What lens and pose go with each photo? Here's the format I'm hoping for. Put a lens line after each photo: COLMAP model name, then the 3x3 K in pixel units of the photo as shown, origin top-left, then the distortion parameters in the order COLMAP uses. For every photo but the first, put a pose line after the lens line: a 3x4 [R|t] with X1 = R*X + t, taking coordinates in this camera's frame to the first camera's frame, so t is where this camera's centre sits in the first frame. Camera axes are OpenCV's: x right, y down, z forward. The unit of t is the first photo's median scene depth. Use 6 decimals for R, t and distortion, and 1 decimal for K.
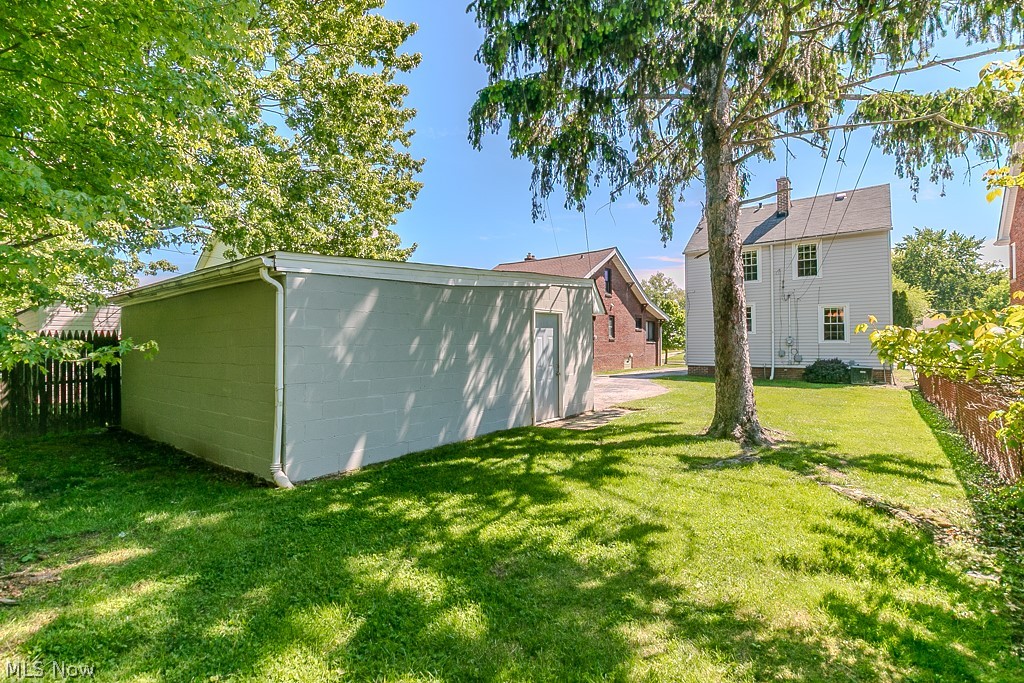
lens RADIAL K [[457.7, 0, 512.0], [0, 457.7, 341.5], [0, 0, 1]] dist [-0.000029, -0.000061]
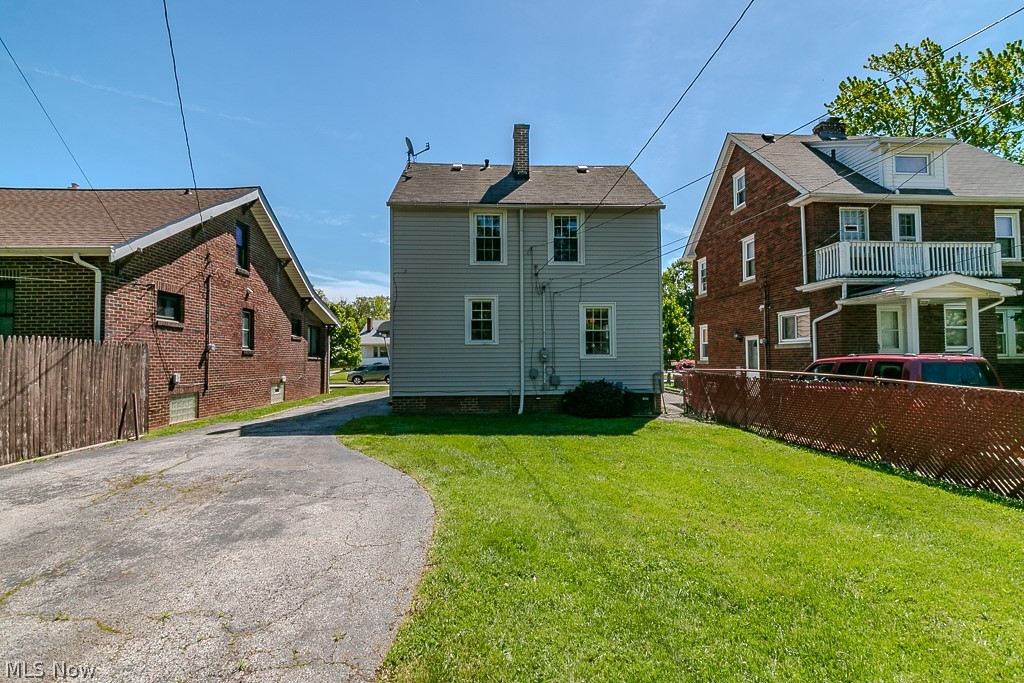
lens RADIAL K [[467.4, 0, 512.0], [0, 467.4, 341.5], [0, 0, 1]] dist [0.001143, -0.019022]
pose [[0.747332, 0.022818, 0.664058, 0.083521], [0.000800, 0.999379, -0.035240, 0.002197], [-0.664450, 0.026867, 0.746850, 0.373212]]
